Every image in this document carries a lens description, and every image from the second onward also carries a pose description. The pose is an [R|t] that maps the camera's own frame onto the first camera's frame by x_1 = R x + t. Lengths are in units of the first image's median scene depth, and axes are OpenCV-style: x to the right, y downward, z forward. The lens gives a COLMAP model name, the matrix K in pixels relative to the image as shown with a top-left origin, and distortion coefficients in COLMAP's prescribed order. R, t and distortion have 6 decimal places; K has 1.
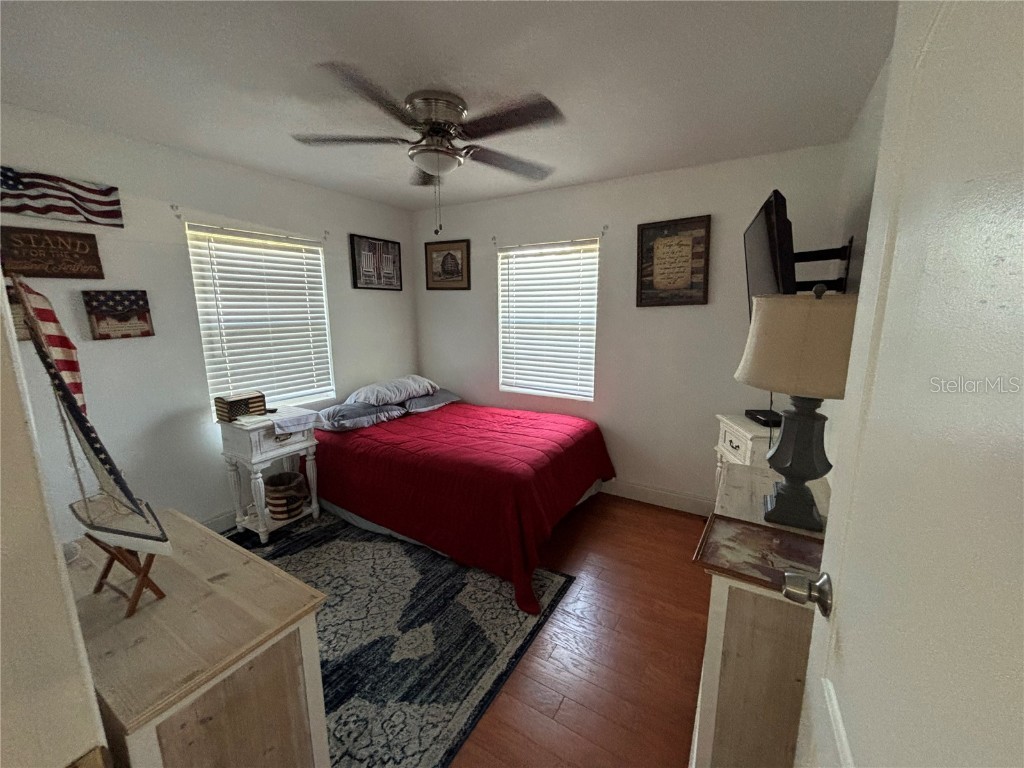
lens RADIAL K [[411.0, 0, 513.5], [0, 411.0, 381.9], [0, 0, 1]] dist [-0.001355, -0.000357]
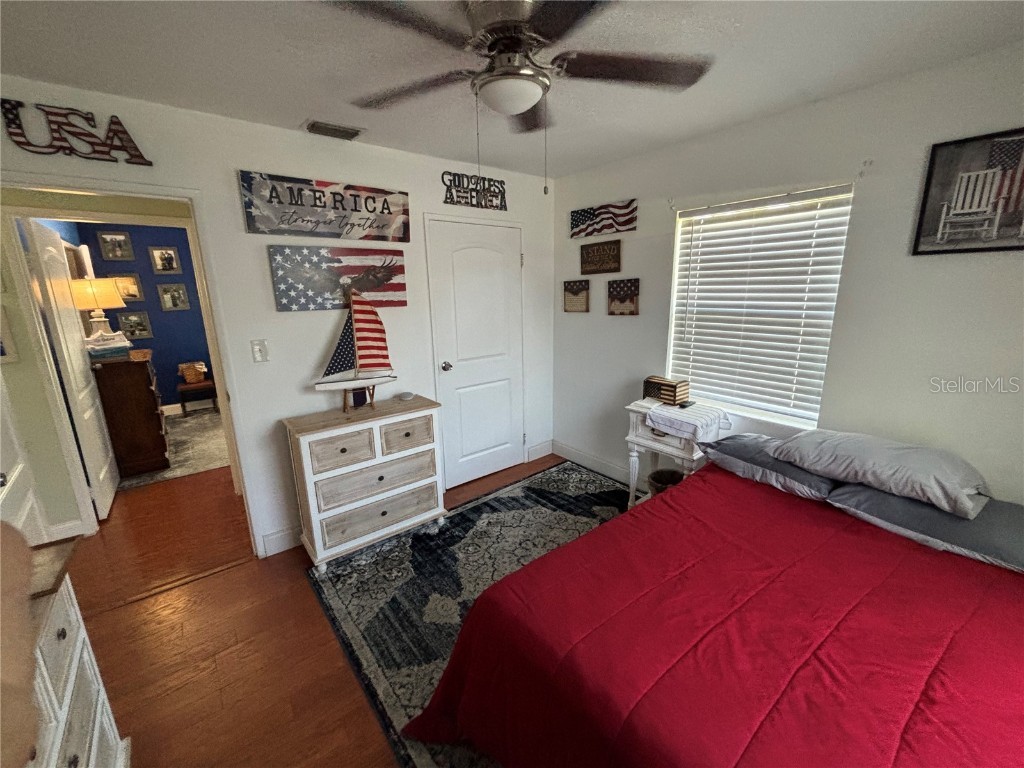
lens RADIAL K [[411.0, 0, 513.5], [0, 411.0, 381.9], [0, 0, 1]] dist [-0.001355, -0.000357]
pose [[-0.339968, 0.229569, -0.911987, 0.471440], [-0.139541, 0.946699, 0.290325, -0.247189], [0.930027, 0.225961, -0.289813, 1.135794]]
